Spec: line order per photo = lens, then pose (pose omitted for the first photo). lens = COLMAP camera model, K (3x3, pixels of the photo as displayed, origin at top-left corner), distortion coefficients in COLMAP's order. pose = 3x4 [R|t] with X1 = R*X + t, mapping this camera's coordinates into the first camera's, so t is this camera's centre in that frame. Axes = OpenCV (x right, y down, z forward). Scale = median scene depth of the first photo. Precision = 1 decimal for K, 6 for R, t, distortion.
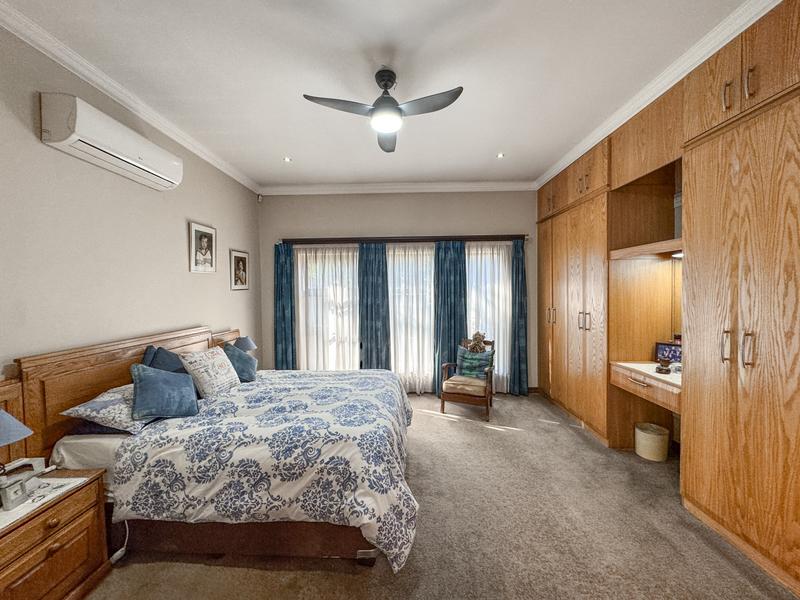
lens RADIAL K [[317.3, 0, 400.7], [0, 317.3, 298.9], [0, 0, 1]] dist [0.000622, -0.000407]
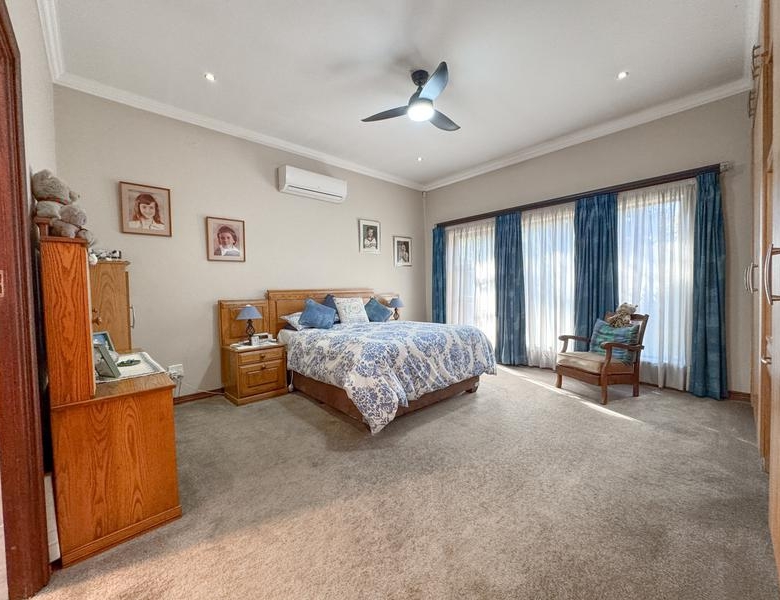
lens RADIAL K [[318.3, 0, 391.2], [0, 318.3, 298.4], [0, 0, 1]] dist [-0.001115, 0.000470]
pose [[0.698720, 0.017736, -0.715175, 0.450471], [-0.004061, 0.999775, 0.020827, 0.086073], [0.715383, -0.011647, 0.698635, 0.019397]]
